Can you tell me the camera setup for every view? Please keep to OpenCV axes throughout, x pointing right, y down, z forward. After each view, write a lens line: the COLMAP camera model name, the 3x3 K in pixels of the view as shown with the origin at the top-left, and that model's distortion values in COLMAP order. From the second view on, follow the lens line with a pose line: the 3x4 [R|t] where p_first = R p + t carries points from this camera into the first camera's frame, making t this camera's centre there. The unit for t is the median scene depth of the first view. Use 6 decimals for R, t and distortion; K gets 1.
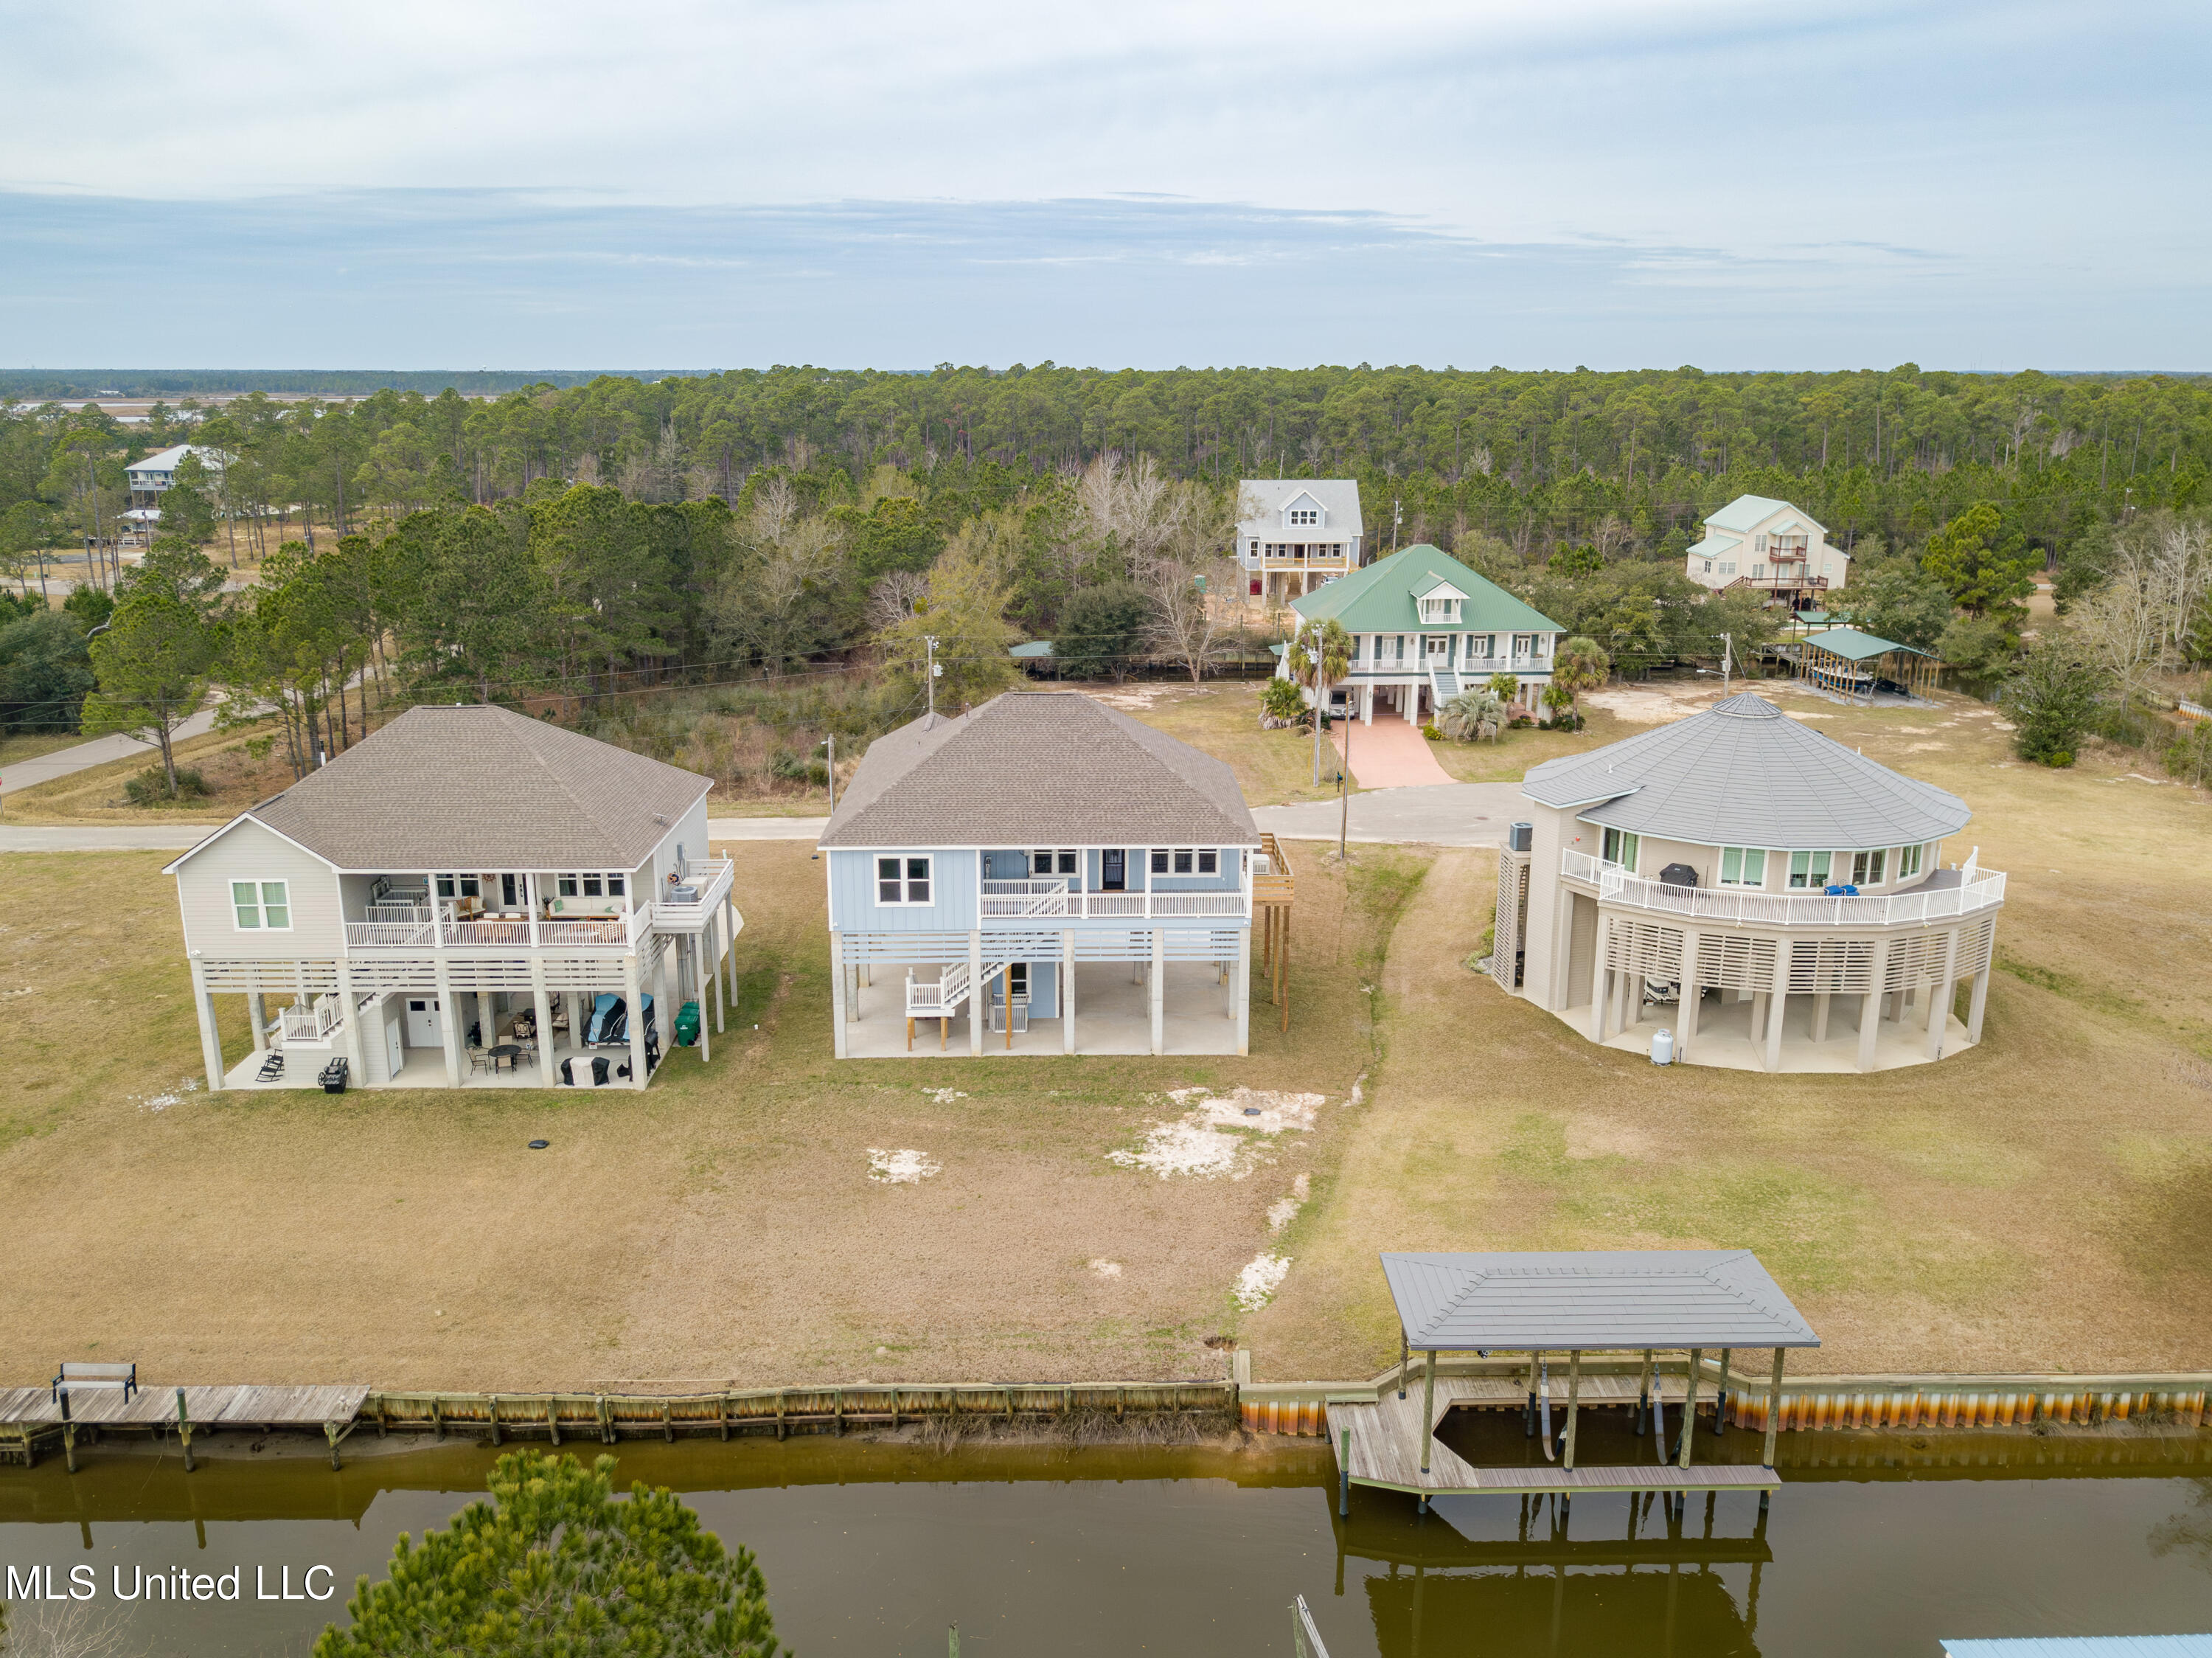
lens RADIAL K [[1722.2, 0, 1110.3], [0, 1722.2, 828.2], [0, 0, 1]] dist [0.012213, -0.008999]
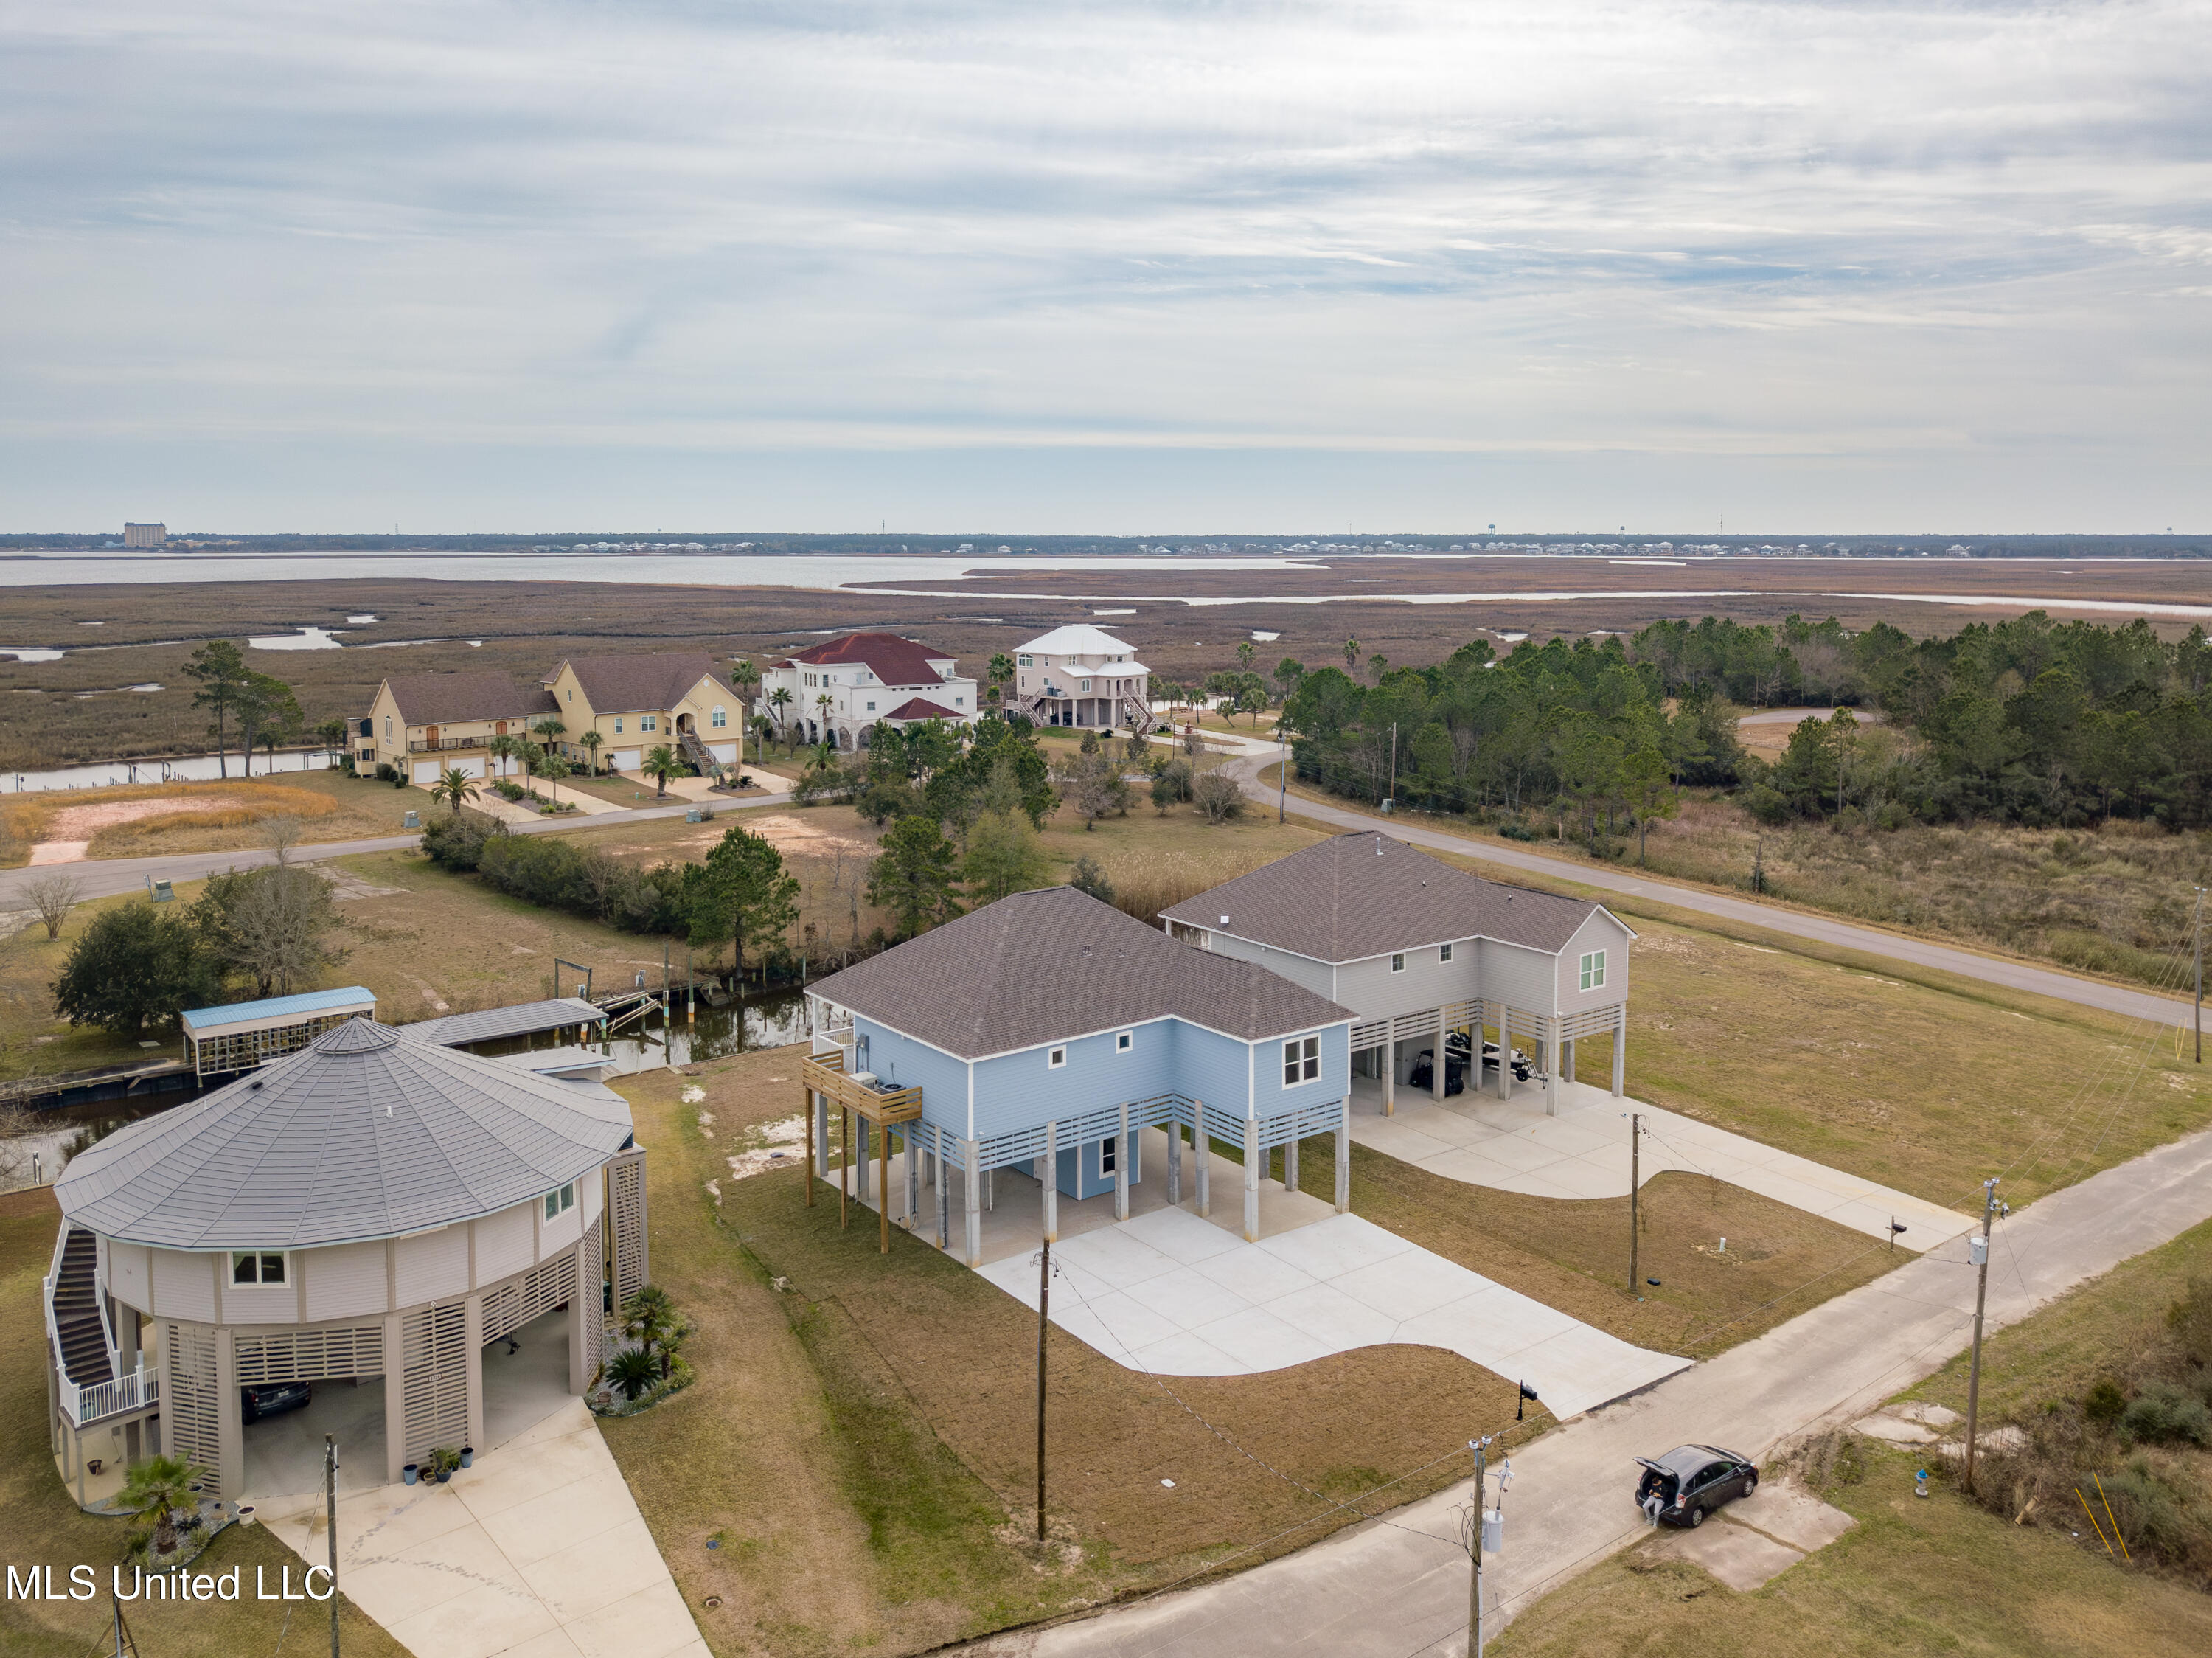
lens RADIAL K [[1754.1, 0, 1135.3], [0, 1754.1, 641.2], [0, 0, 1]] dist [-0.000293, 0.003880]
pose [[-0.799552, 0.031818, -0.599754, 0.631942], [-0.158100, 0.952225, 0.261287, -0.579556], [0.579414, 0.303734, -0.756323, 1.987098]]
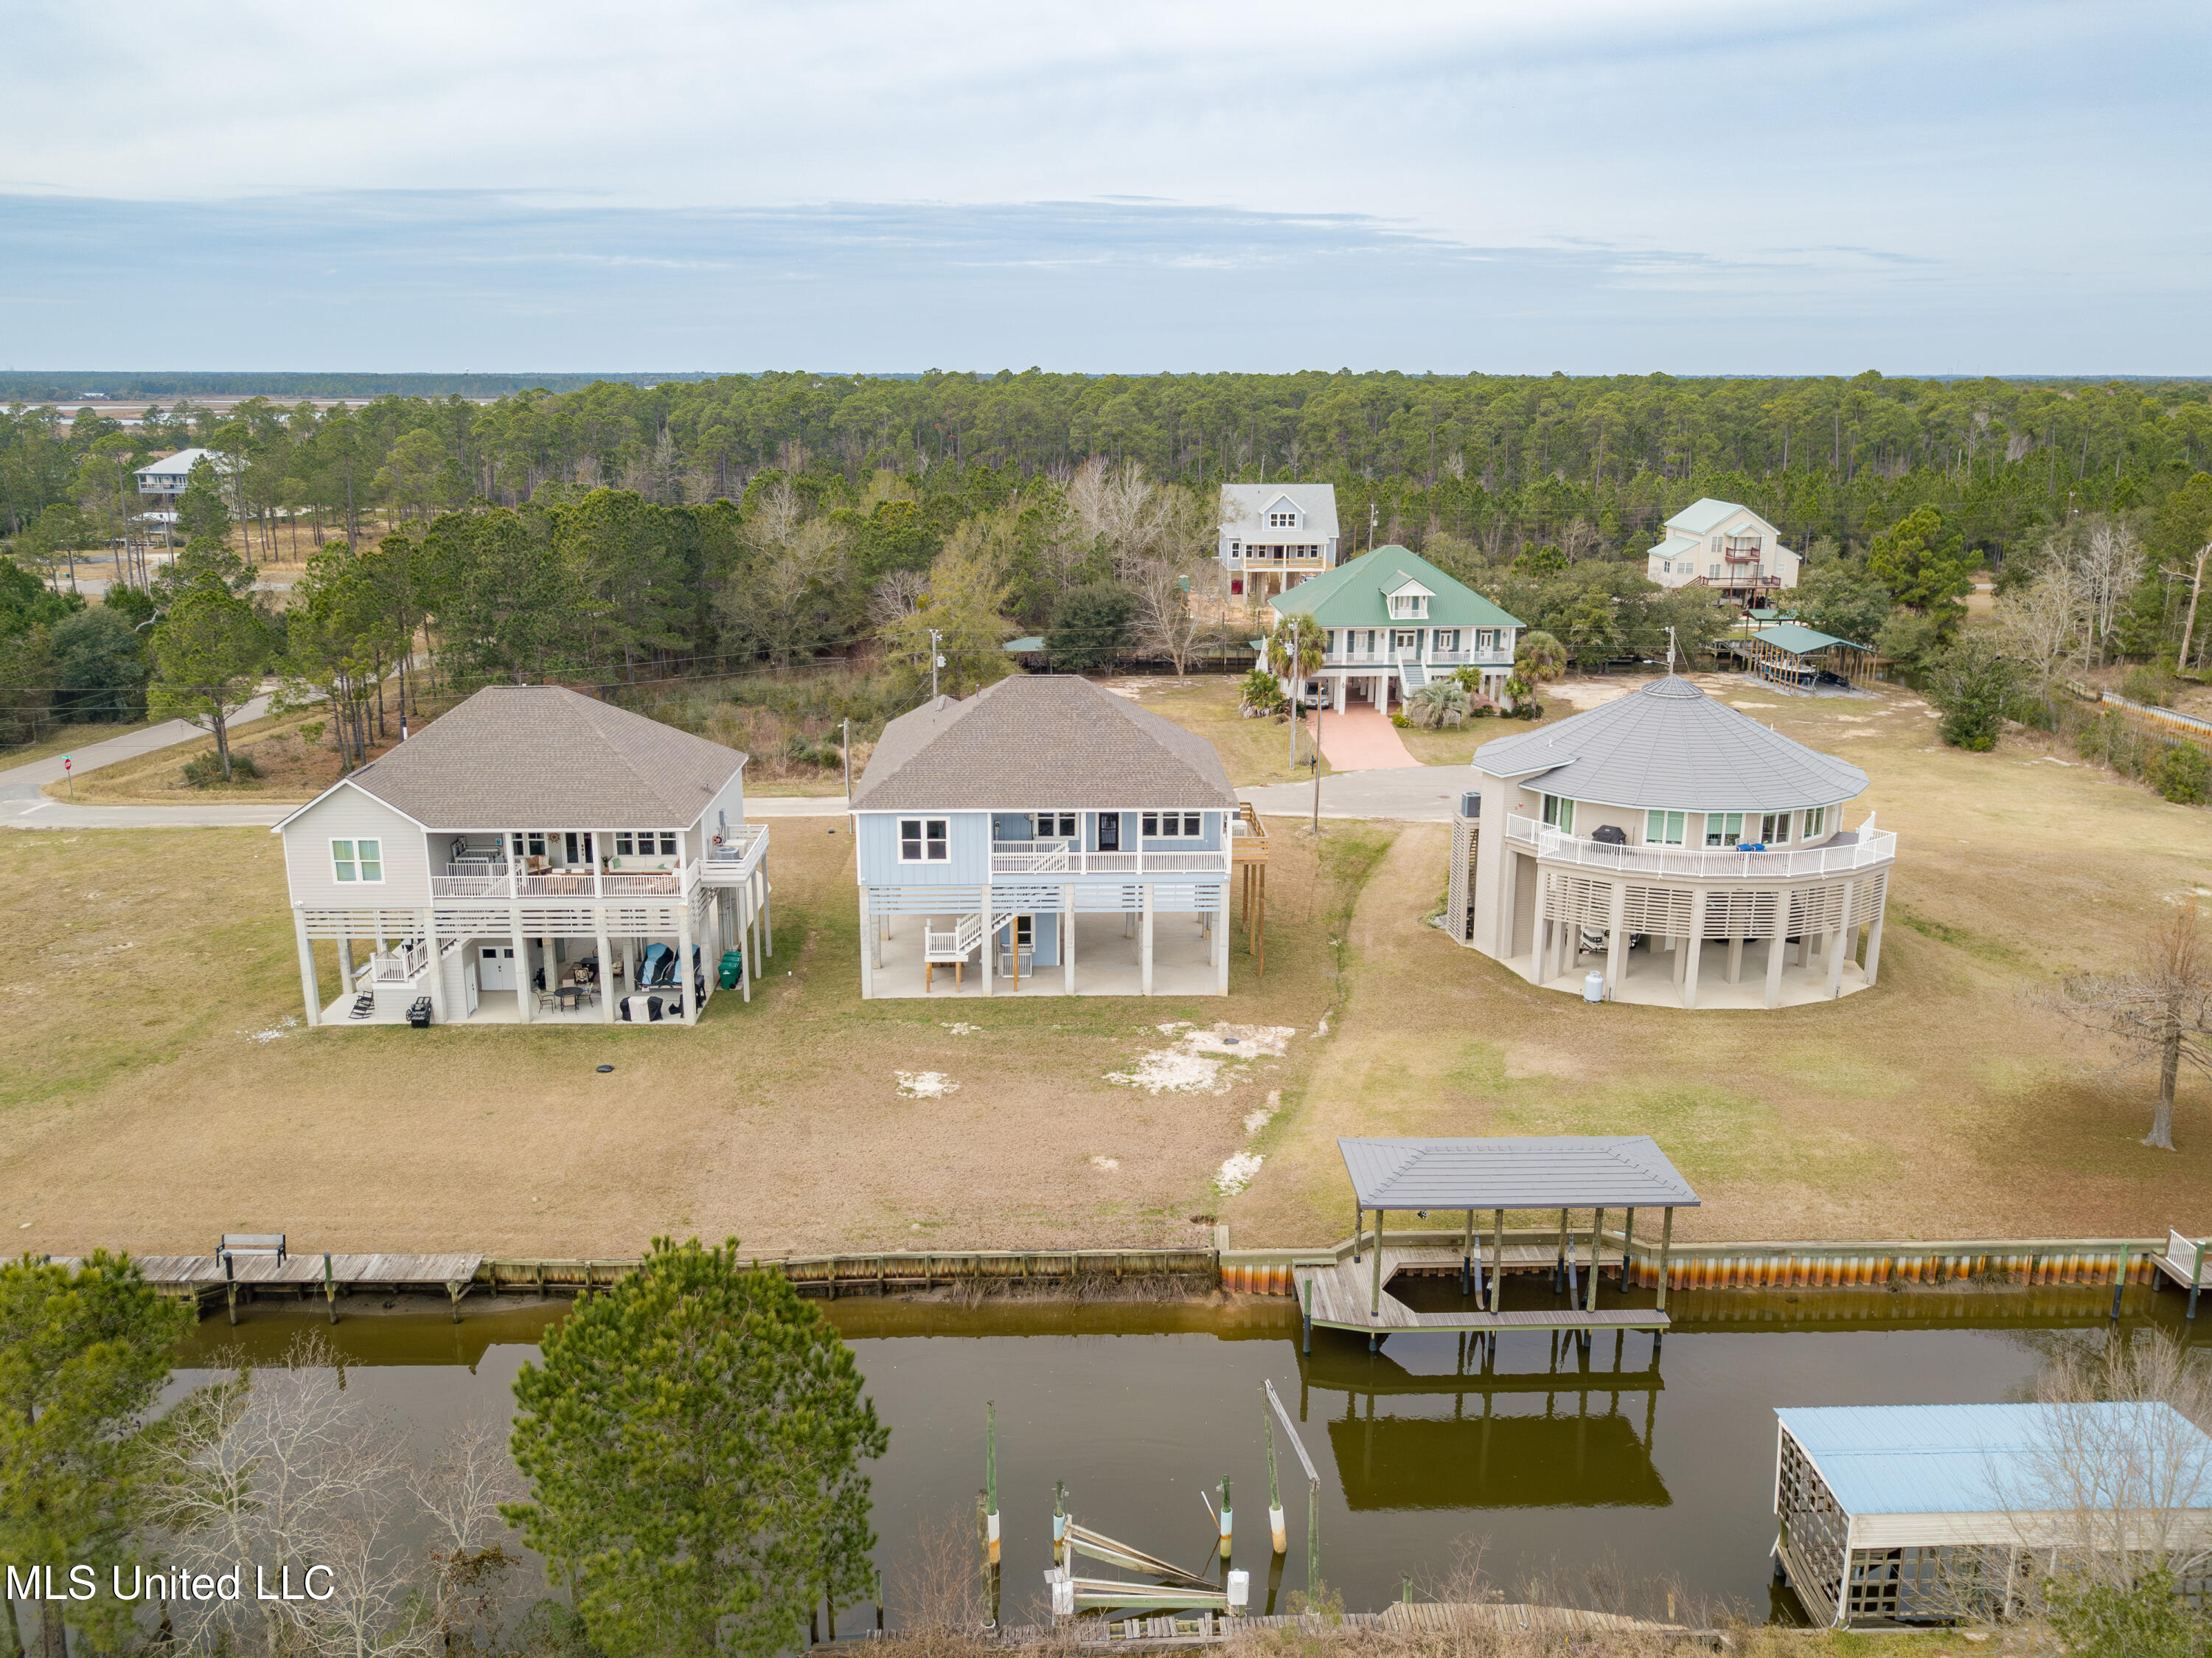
lens RADIAL K [[1714.7, 0, 1109.4], [0, 1714.7, 831.3], [0, 0, 1]] dist [0.039530, -0.083863]
pose [[0.999959, -0.000964, 0.008962, -0.008026], [0.000958, 0.999999, 0.000646, 0.024053], [-0.008963, -0.000638, 0.999960, -0.128336]]
